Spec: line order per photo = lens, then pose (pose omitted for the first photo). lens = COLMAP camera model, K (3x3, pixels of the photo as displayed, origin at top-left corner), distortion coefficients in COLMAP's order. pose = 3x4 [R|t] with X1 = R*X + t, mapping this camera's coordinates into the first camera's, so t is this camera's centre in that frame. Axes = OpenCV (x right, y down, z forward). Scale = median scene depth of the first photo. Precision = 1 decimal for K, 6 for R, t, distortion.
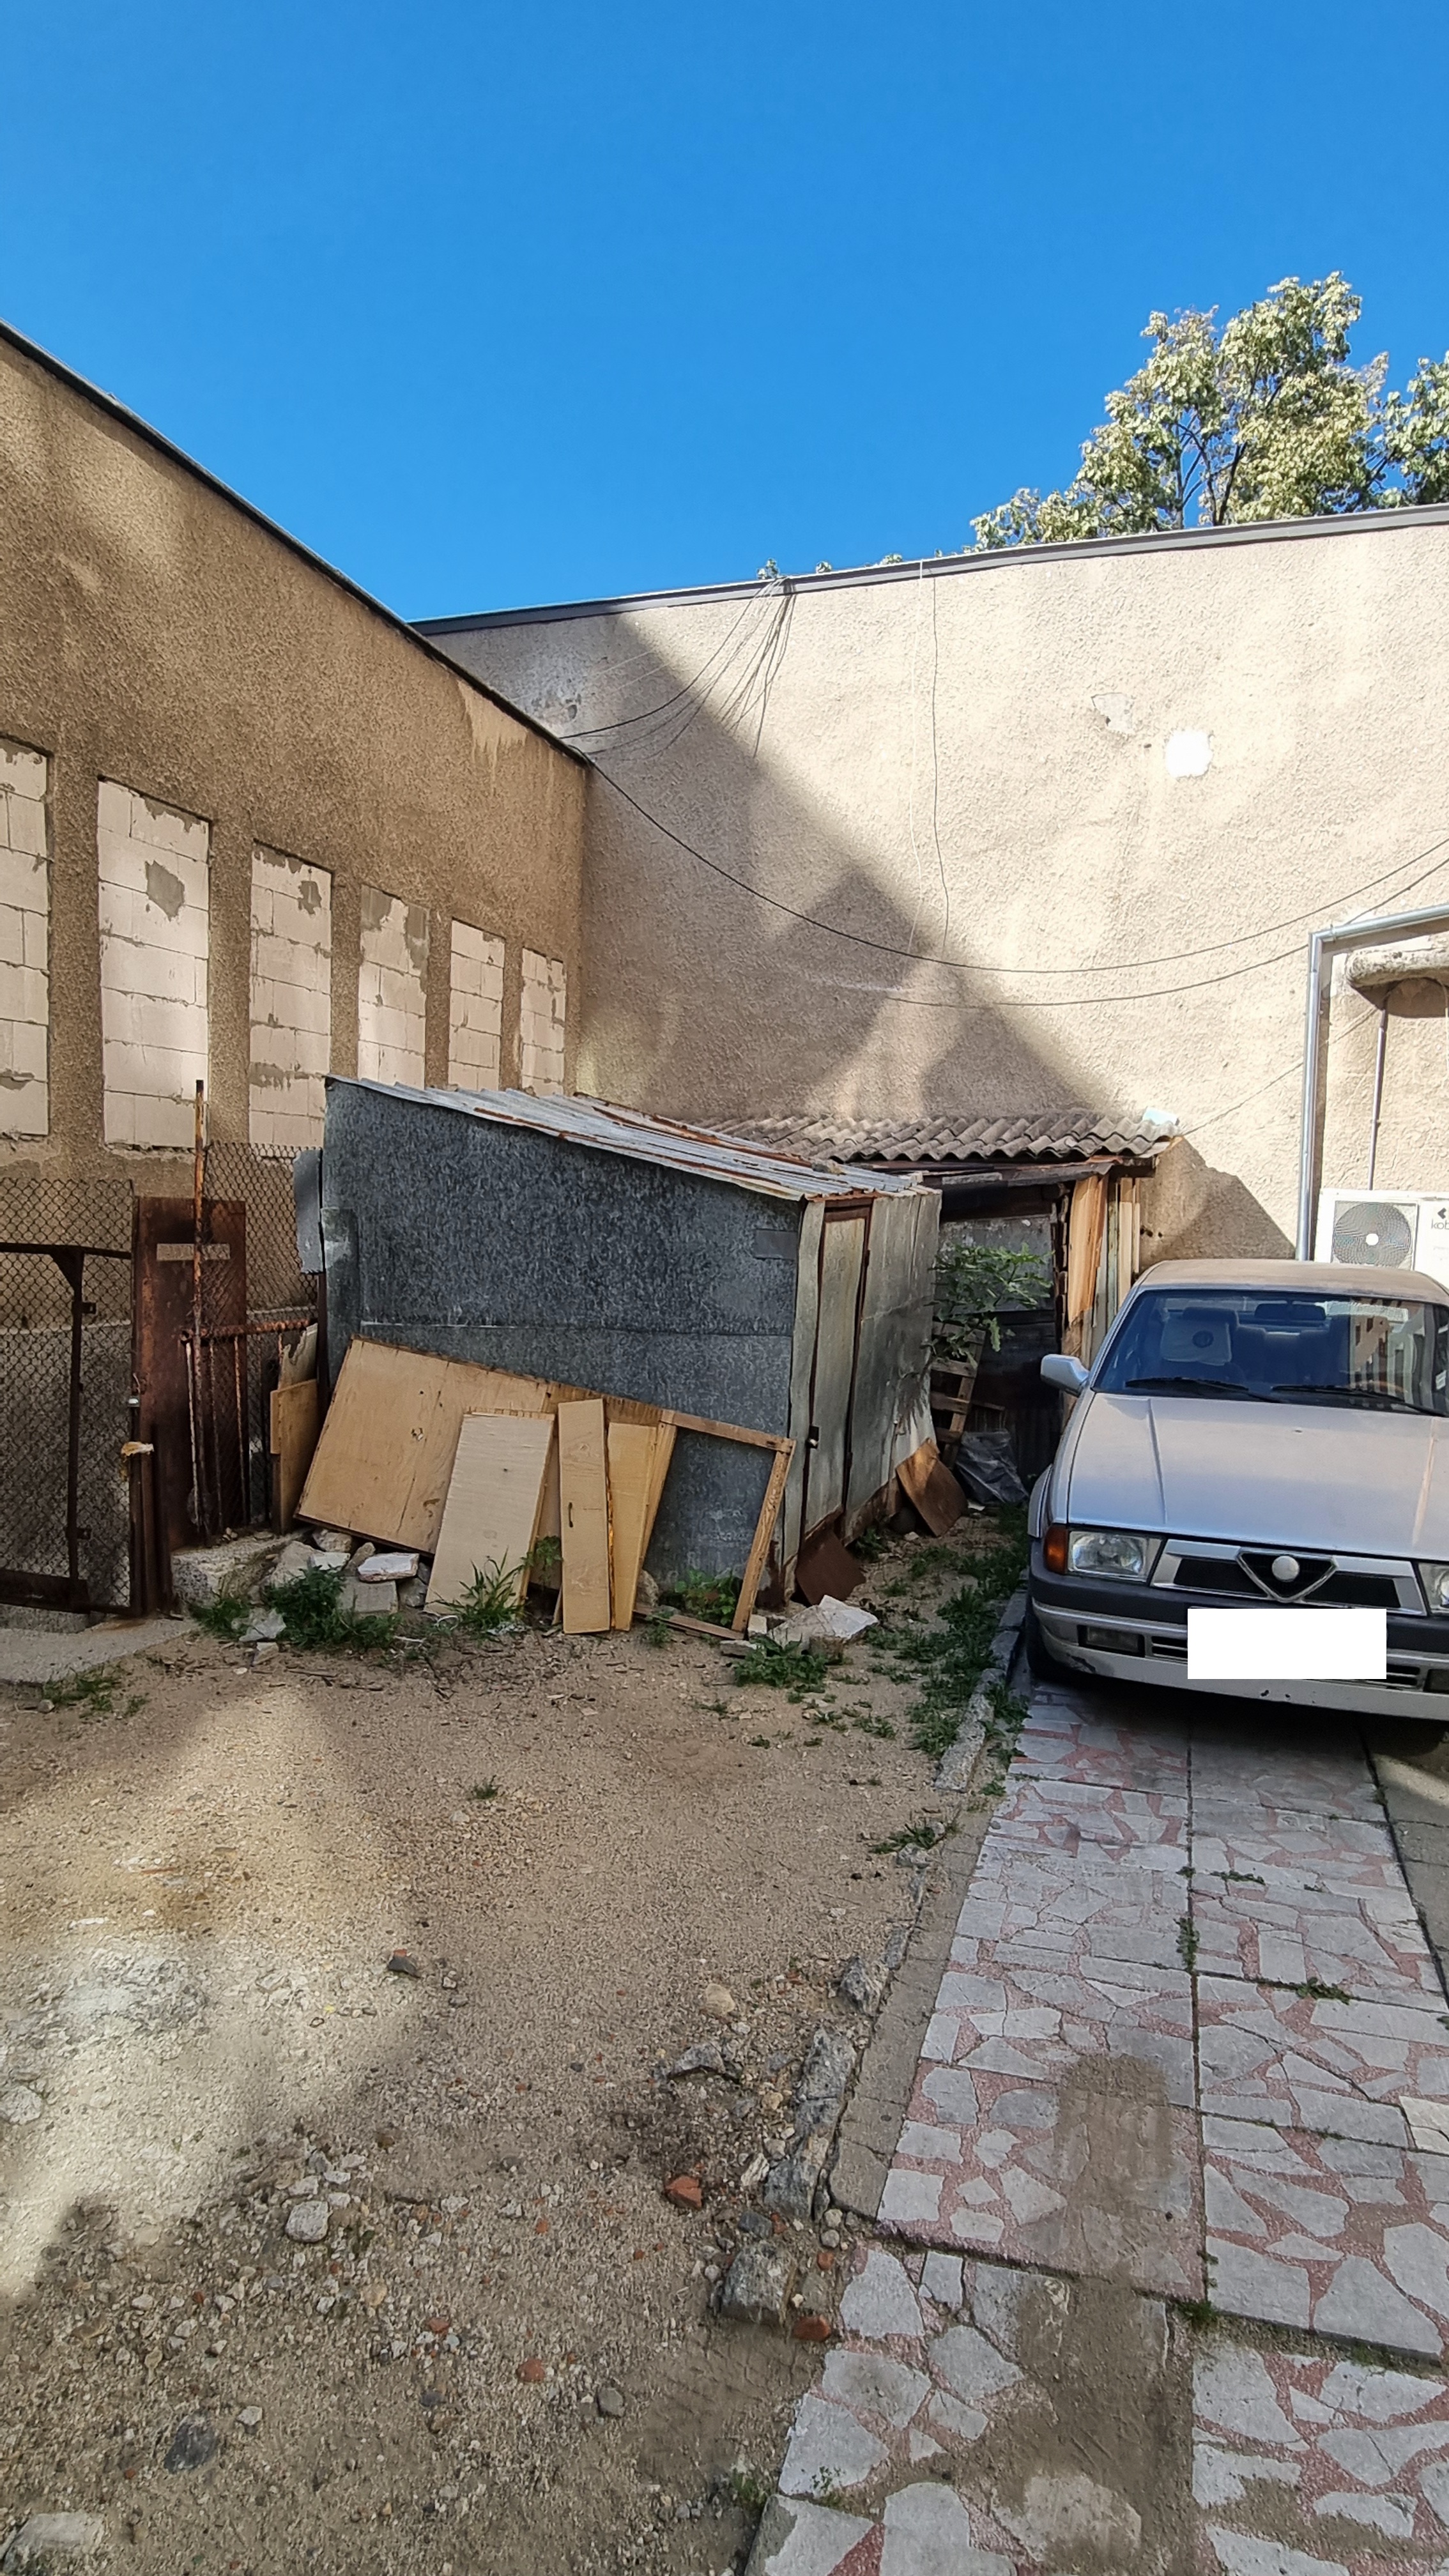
lens RADIAL K [[1370.9, 0, 724.5], [0, 1370.9, 1288.0], [0, 0, 1]] dist [-0.034647, -0.000525]
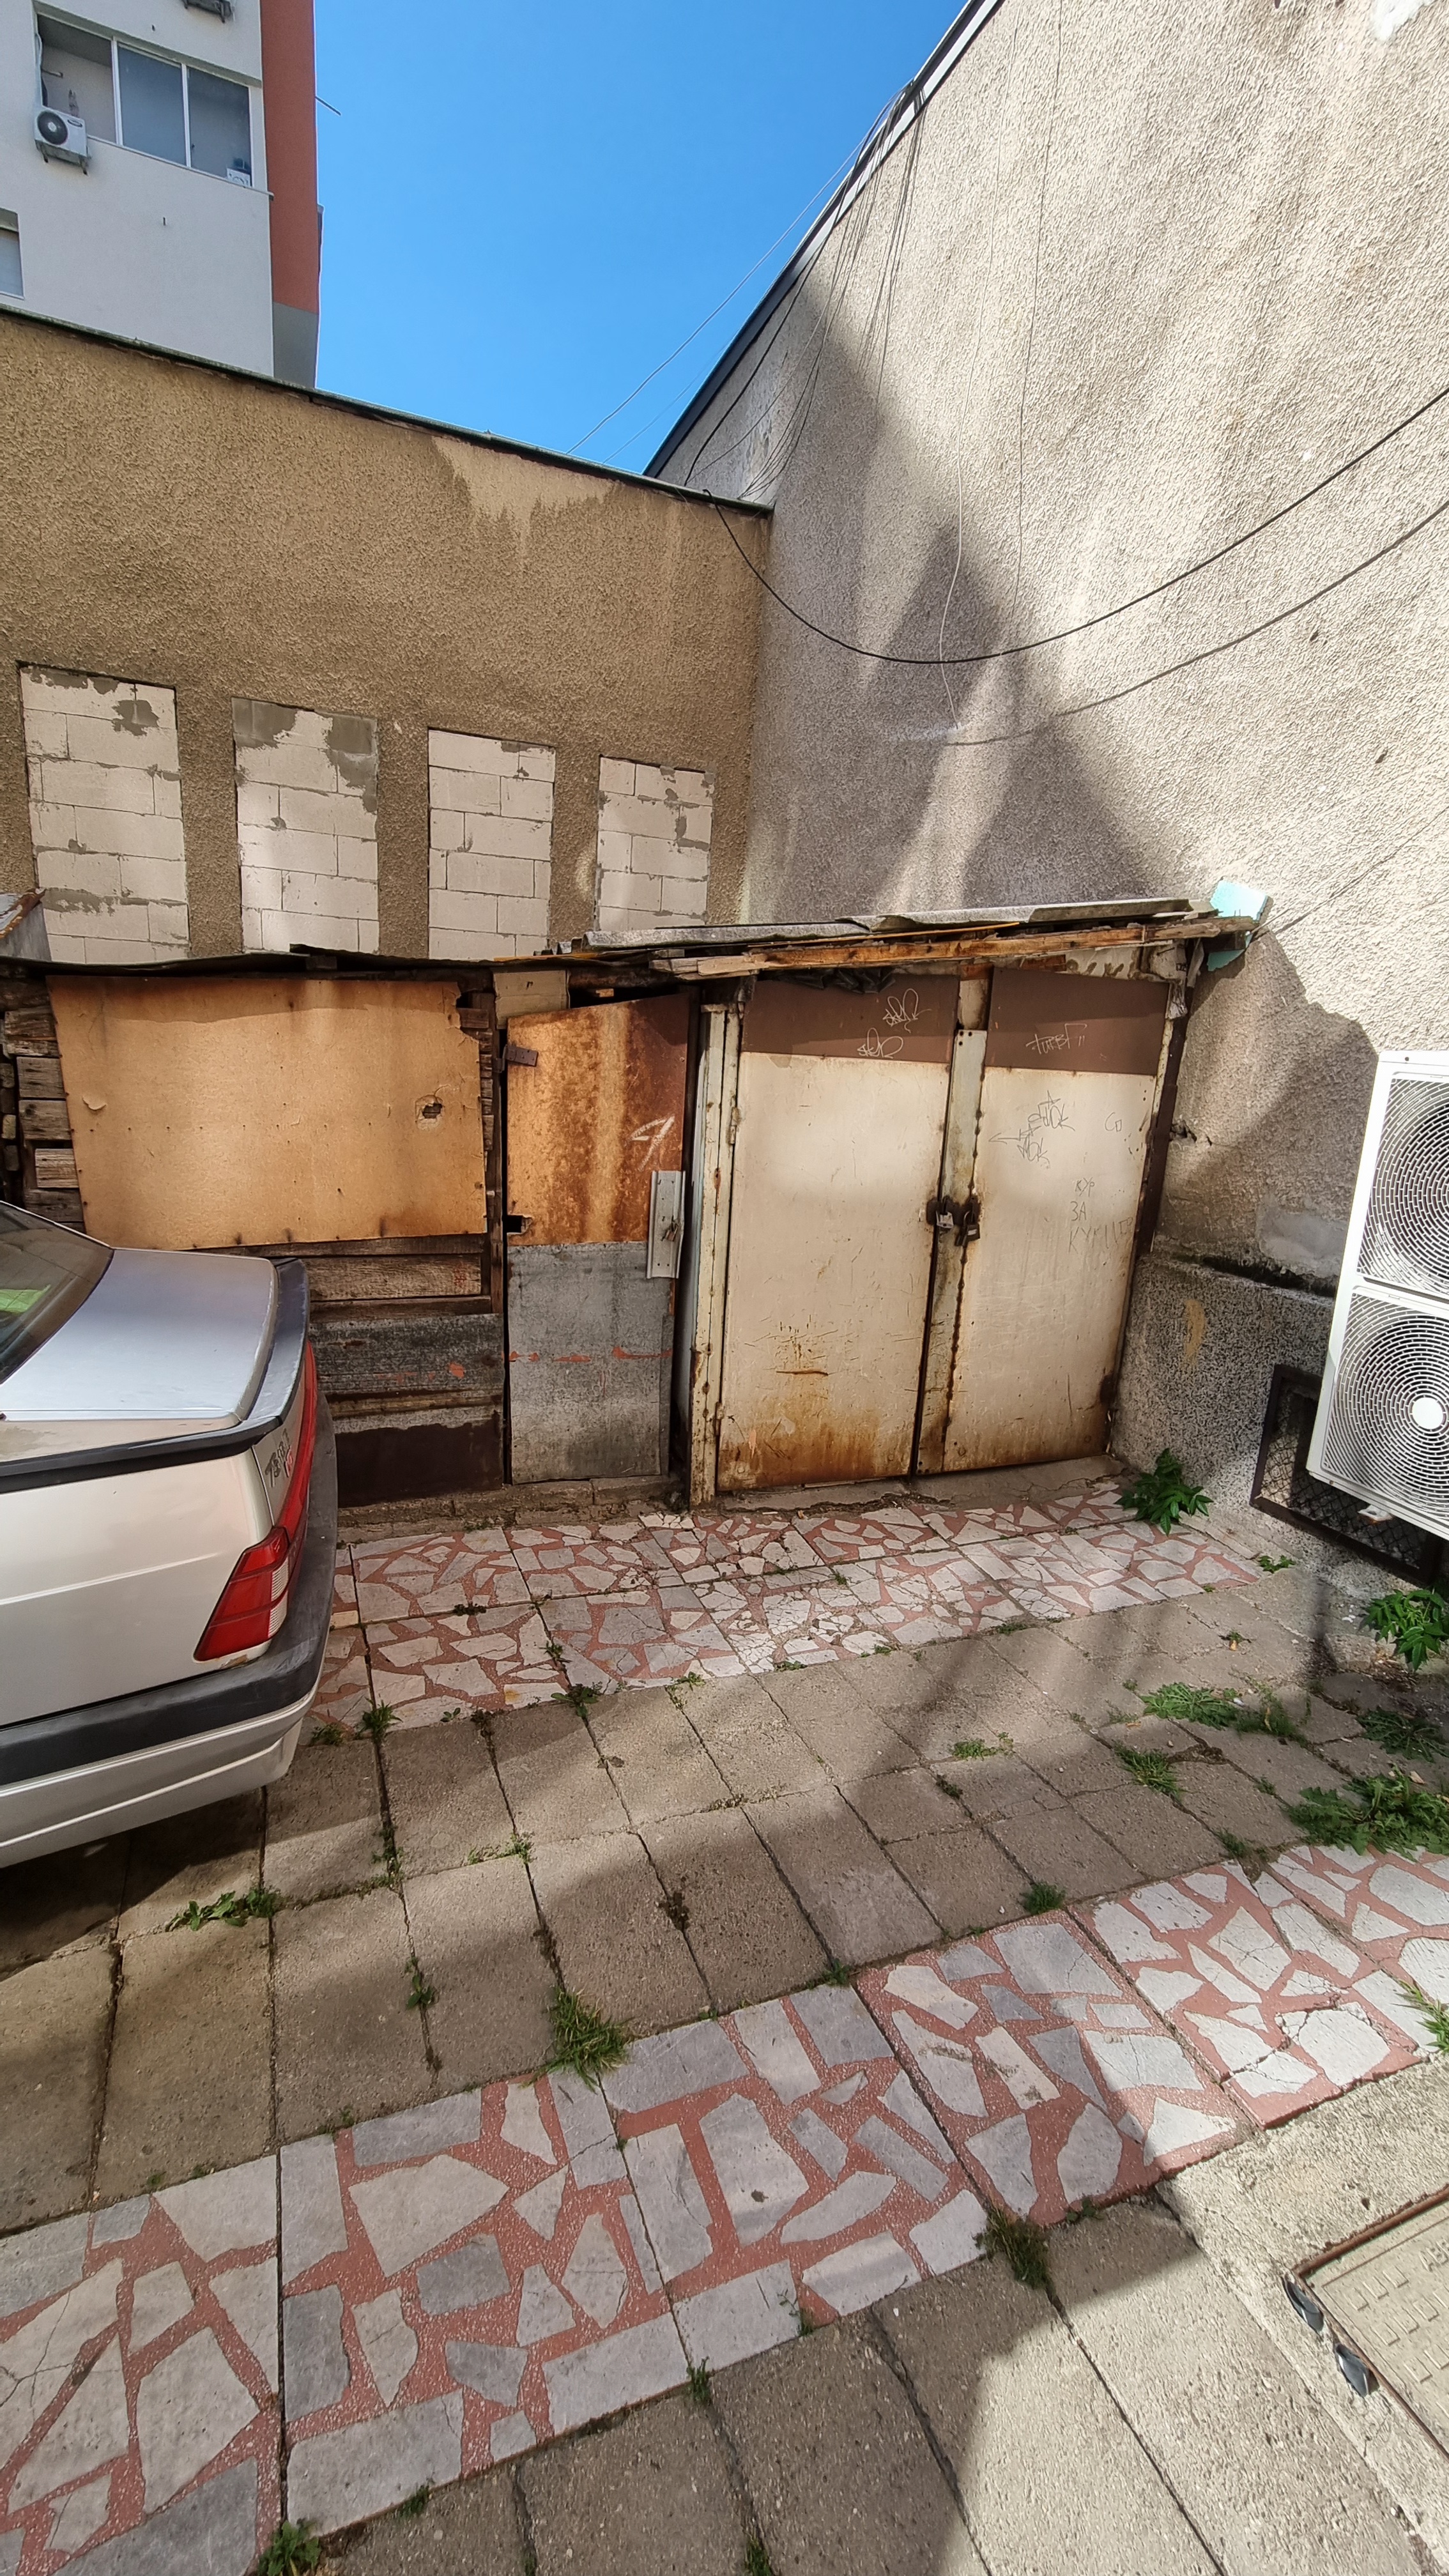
lens RADIAL K [[1065.0, 0, 724.5], [0, 1065.0, 1288.0], [0, 0, 1]] dist [0.002713, -0.000969]
pose [[0.659691, 0.190985, -0.726865, 0.531895], [-0.093712, 0.980527, 0.172584, -0.039363], [0.745672, -0.045736, 0.664742, 0.642281]]
